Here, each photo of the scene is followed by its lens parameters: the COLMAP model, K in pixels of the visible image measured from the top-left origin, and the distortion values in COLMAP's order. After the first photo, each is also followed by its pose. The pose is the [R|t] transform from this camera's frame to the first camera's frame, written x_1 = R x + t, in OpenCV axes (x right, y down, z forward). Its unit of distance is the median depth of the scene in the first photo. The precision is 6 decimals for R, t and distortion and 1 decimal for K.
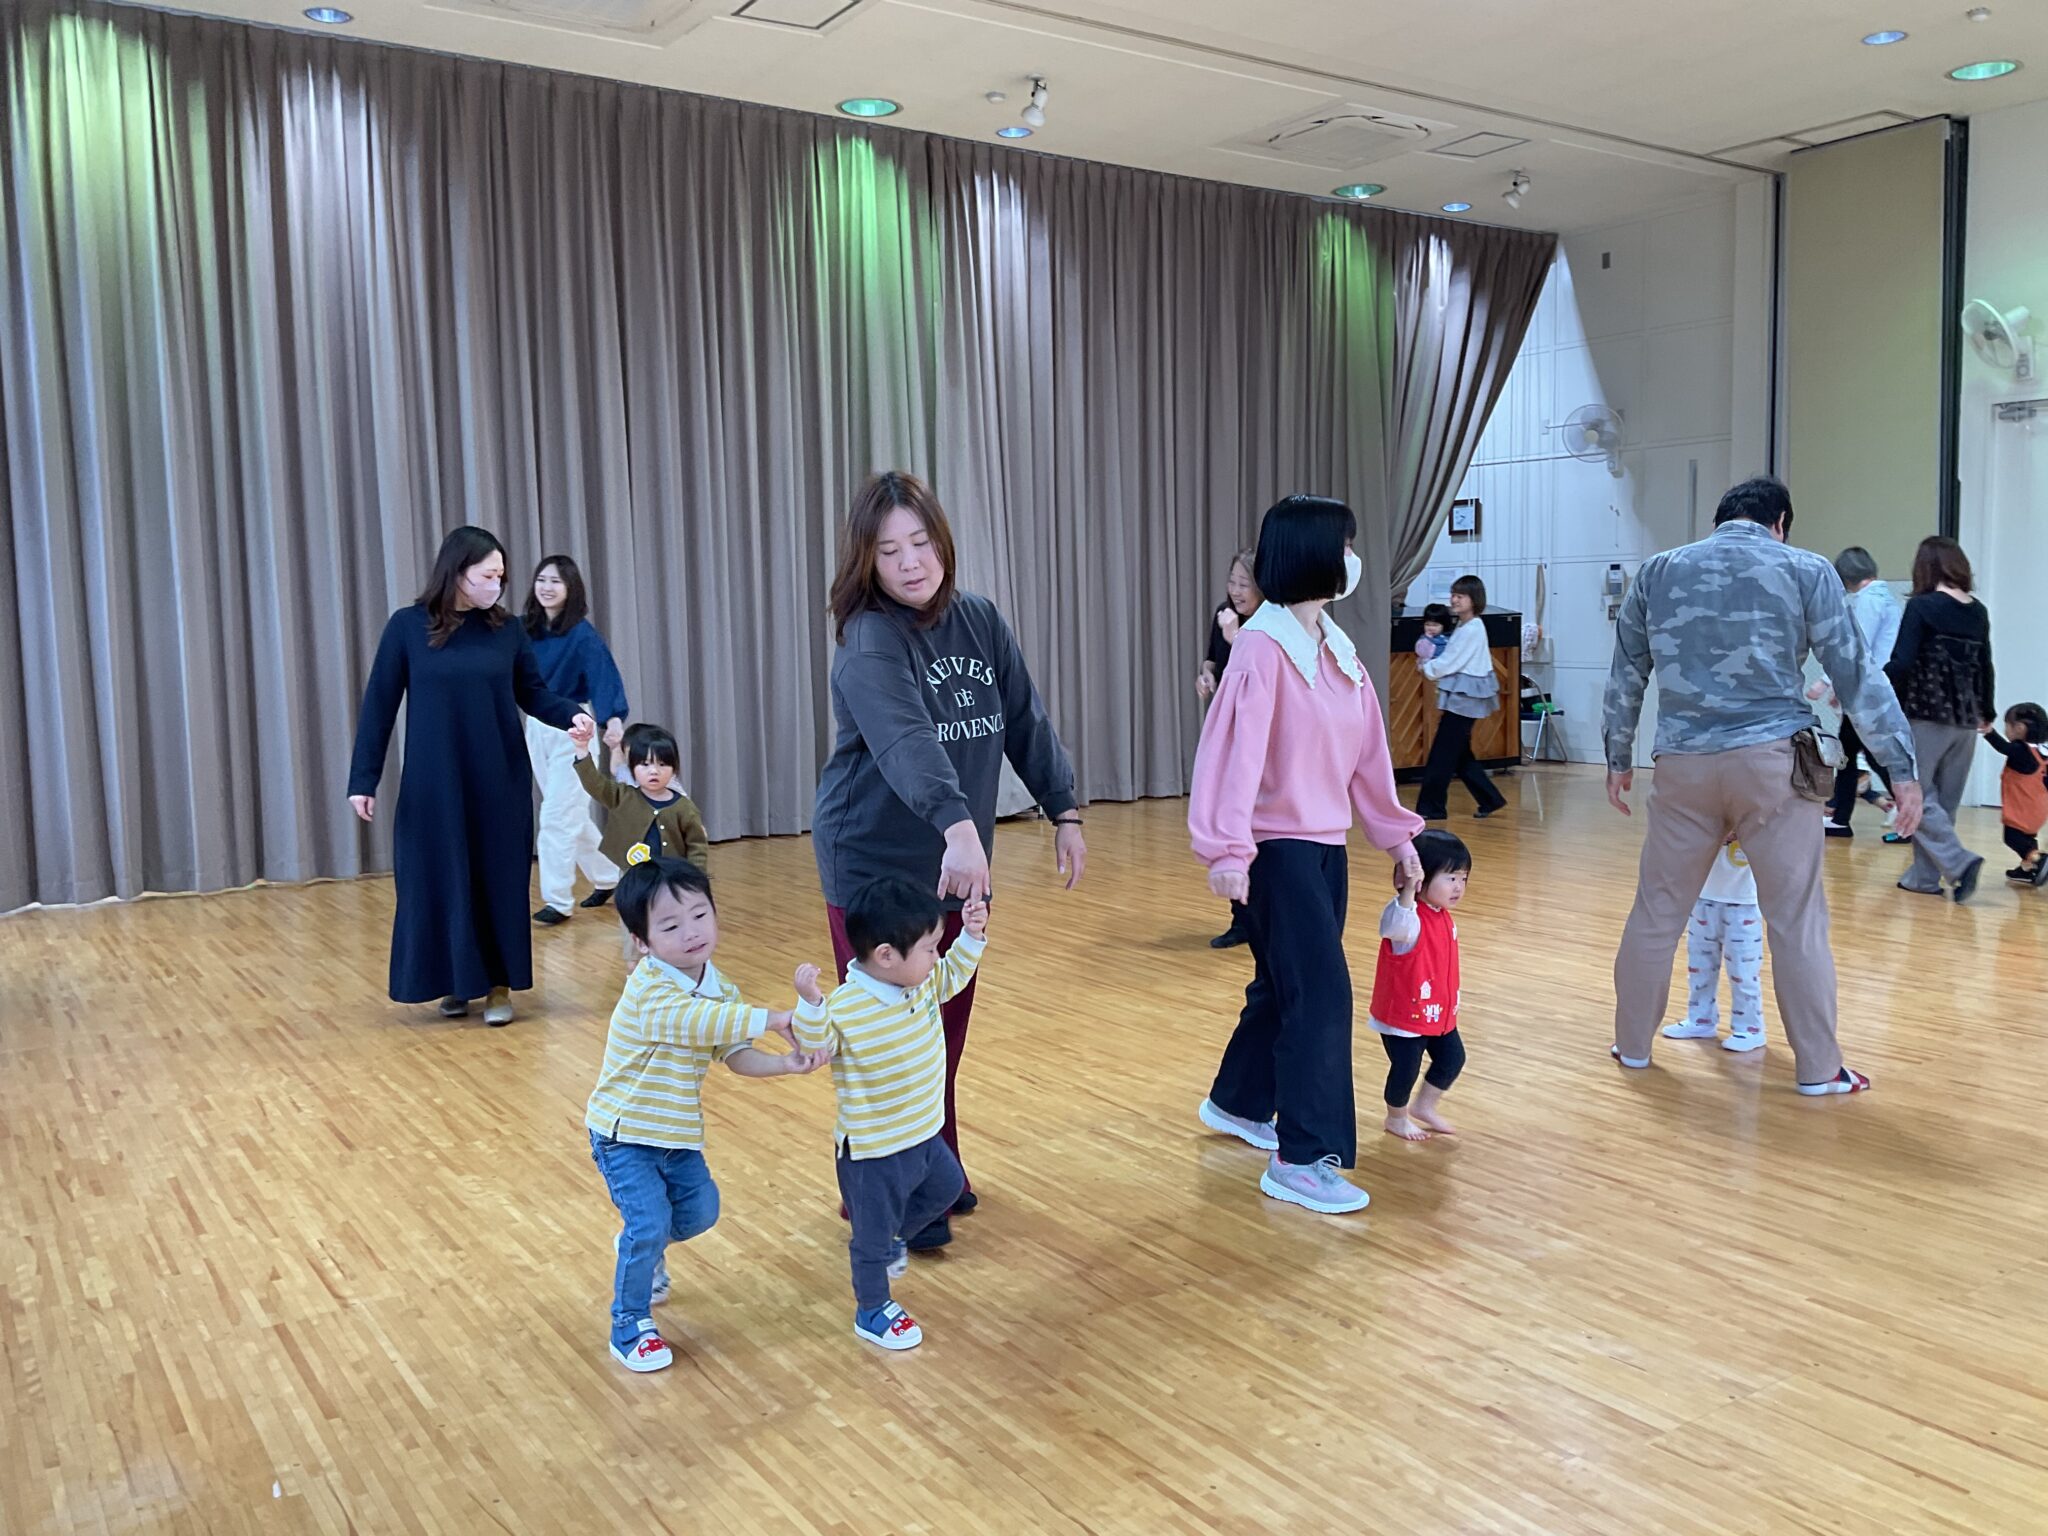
lens RADIAL K [[1673.3, 0, 1024.0], [0, 1673.3, 768.0], [0, 0, 1]] dist [0.064878, -0.115637]
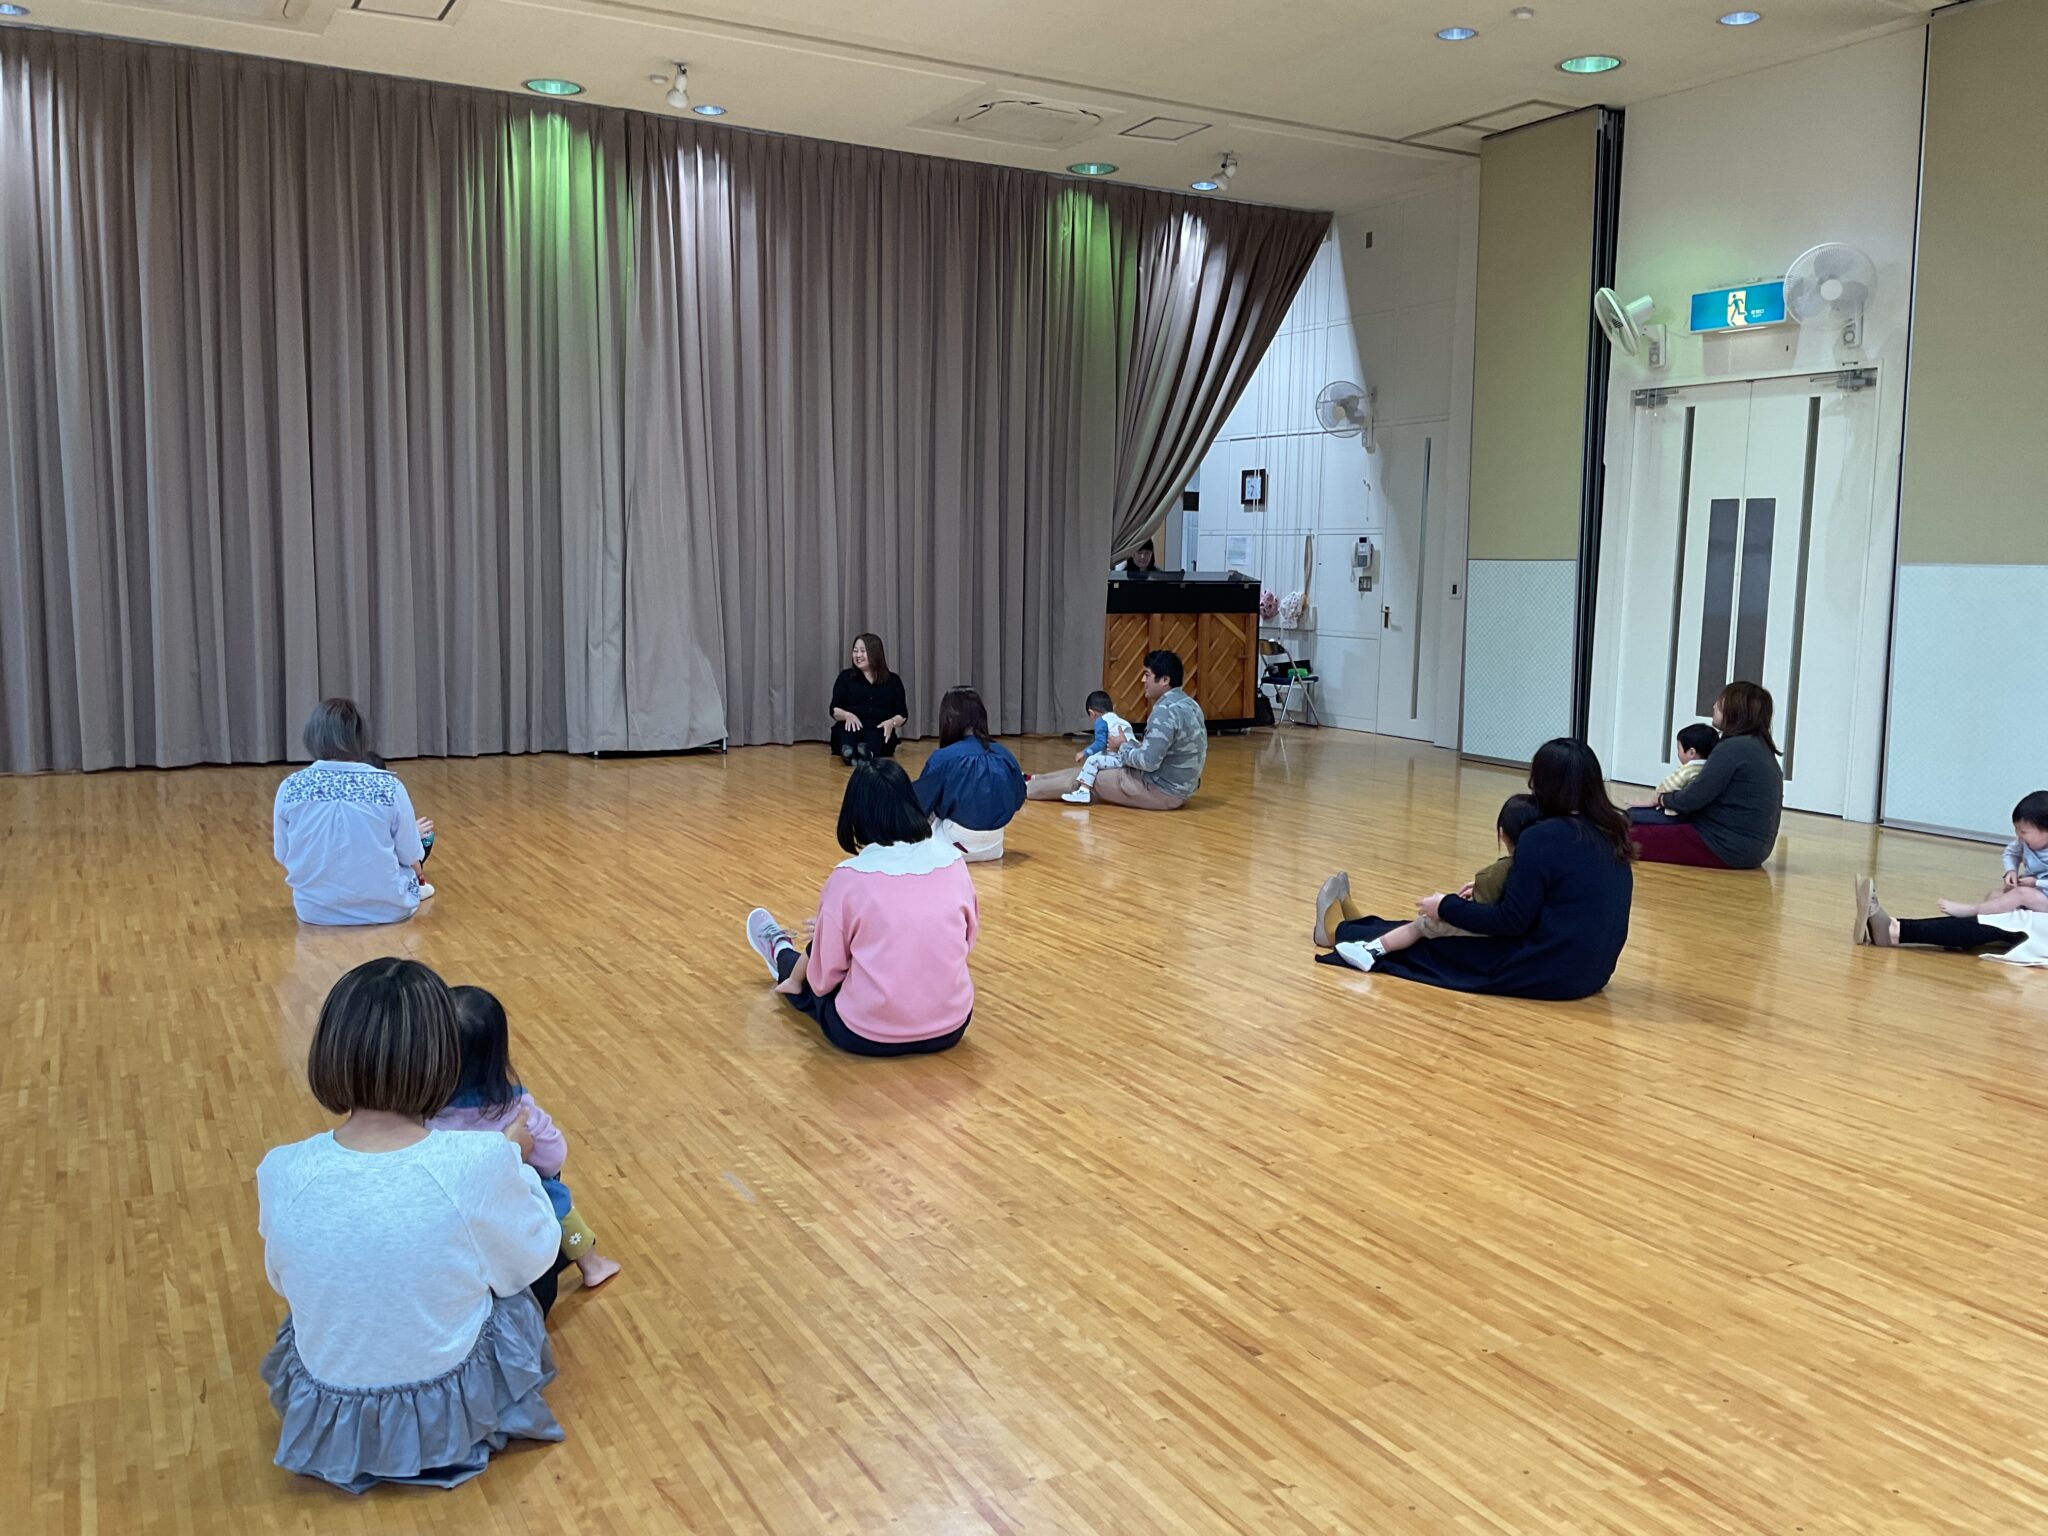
lens RADIAL K [[1673.3, 0, 1024.0], [0, 1673.3, 768.0], [0, 0, 1]] dist [0.064878, -0.115637]
pose [[0.995885, 0.045124, -0.078591, 0.267486], [-0.043000, 0.998668, 0.028518, 0.000102], [0.079774, -0.025021, 0.996499, -0.054842]]
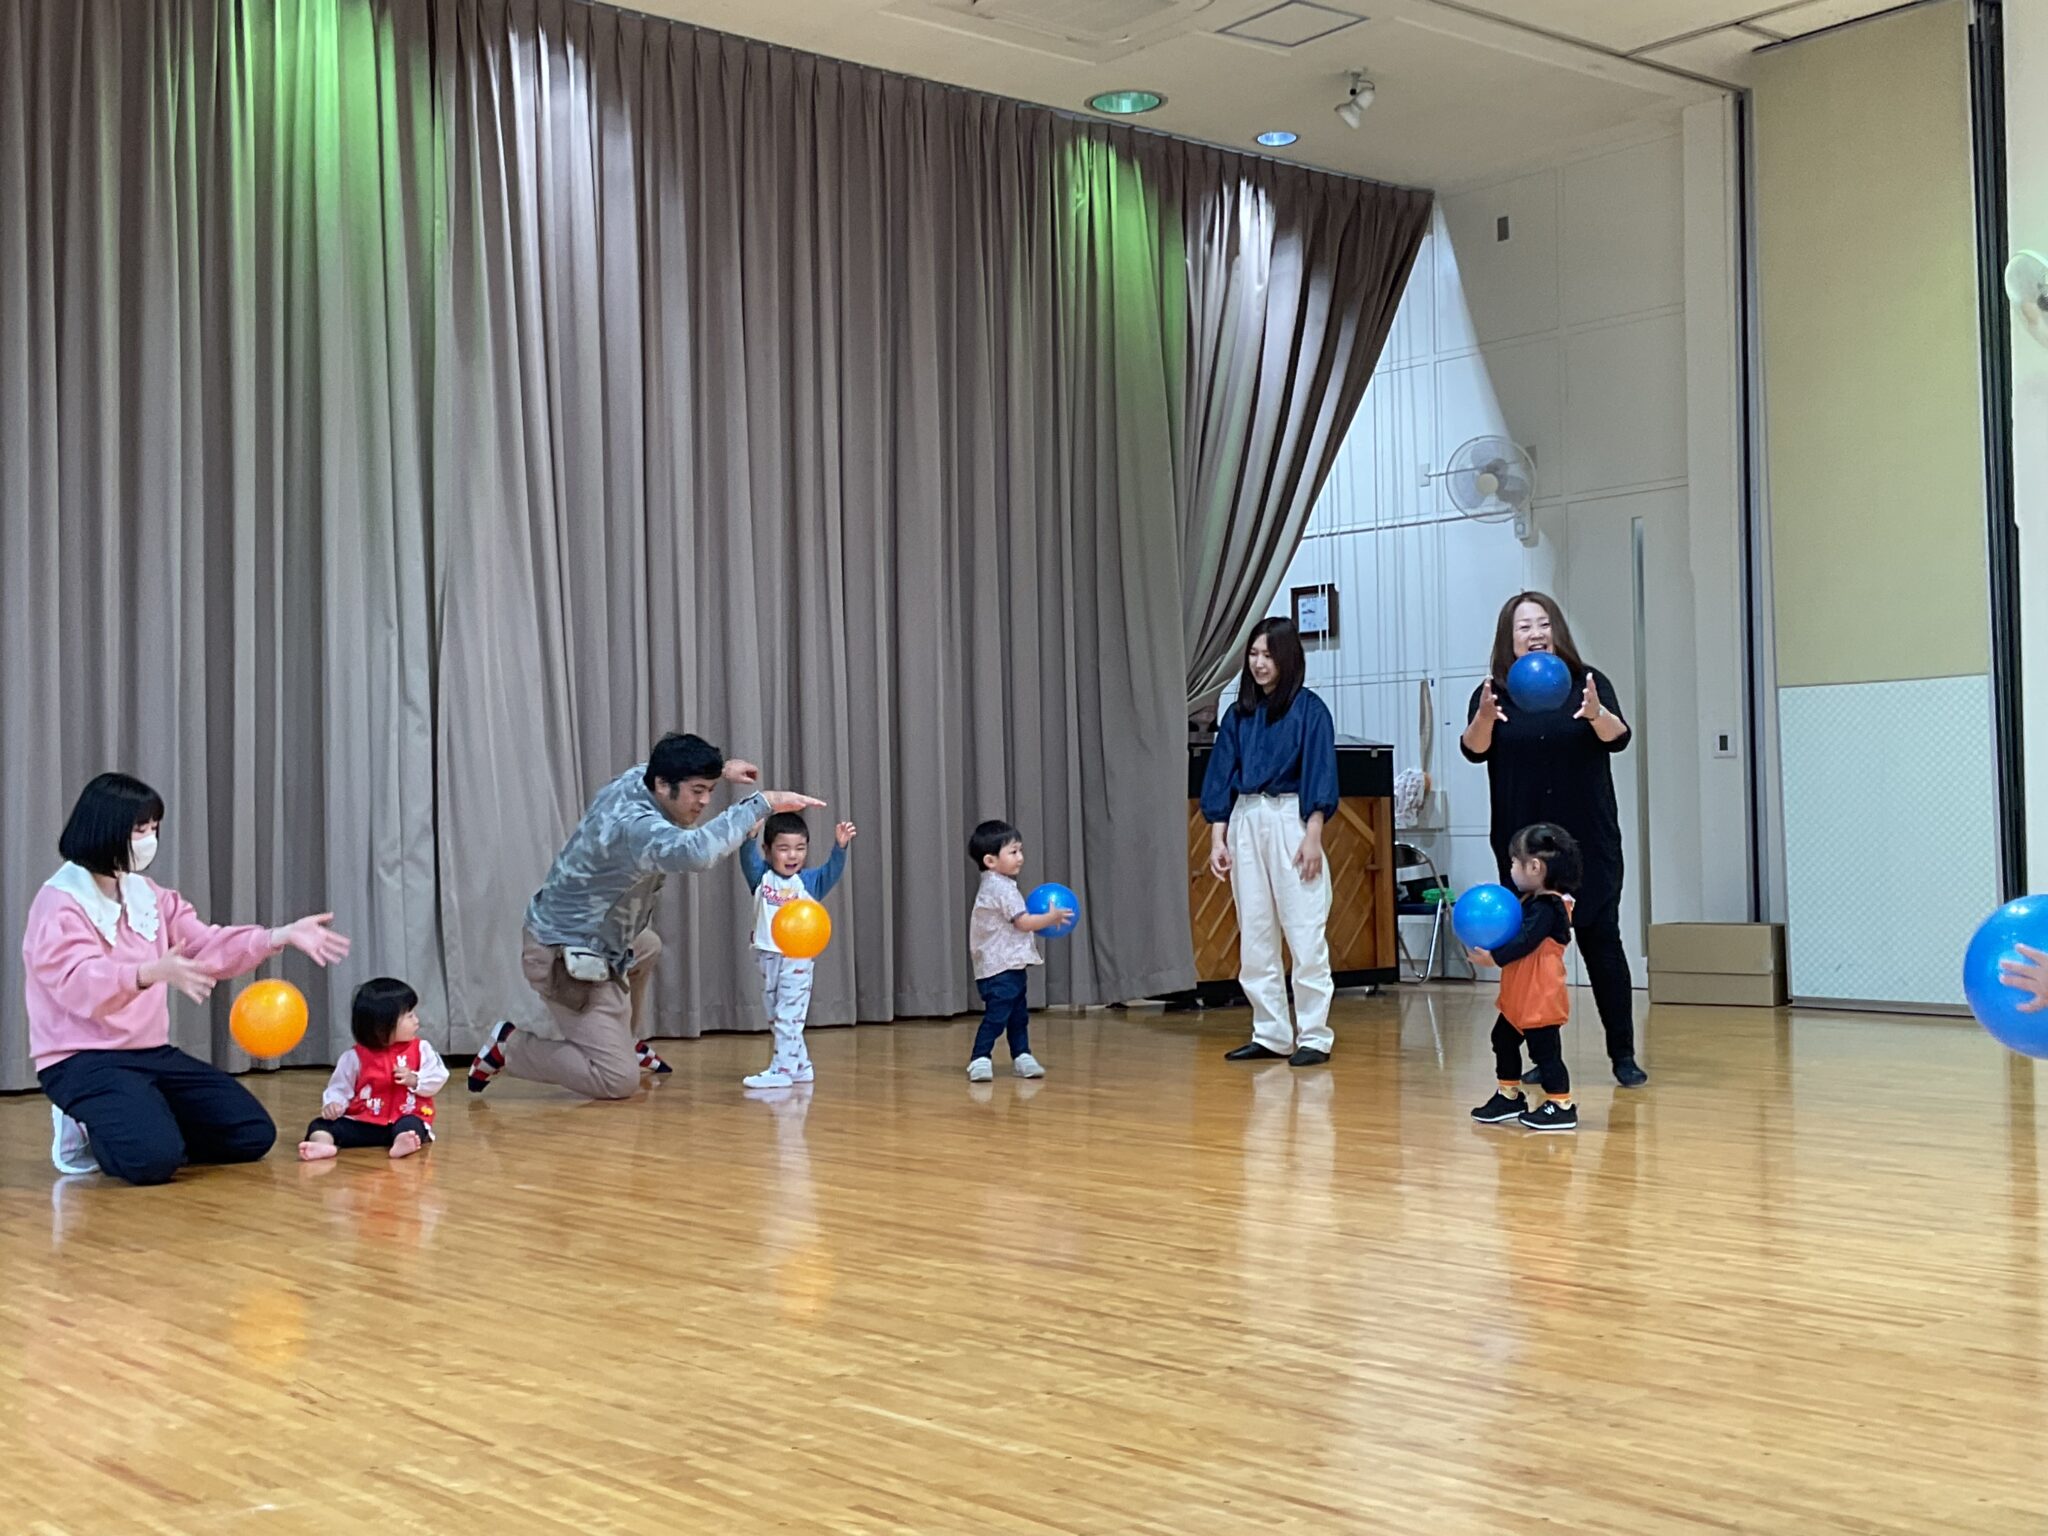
lens RADIAL K [[2493.0, 0, 1039.3], [0, 2493.0, 757.0], [0, 0, 1]] dist [0.104994, -0.044427]
pose [[0.993746, 0.002665, 0.111629, 0.058658], [0.011517, 0.991937, -0.126210, 0.037117], [-0.111066, 0.126706, 0.985703, 0.070183]]
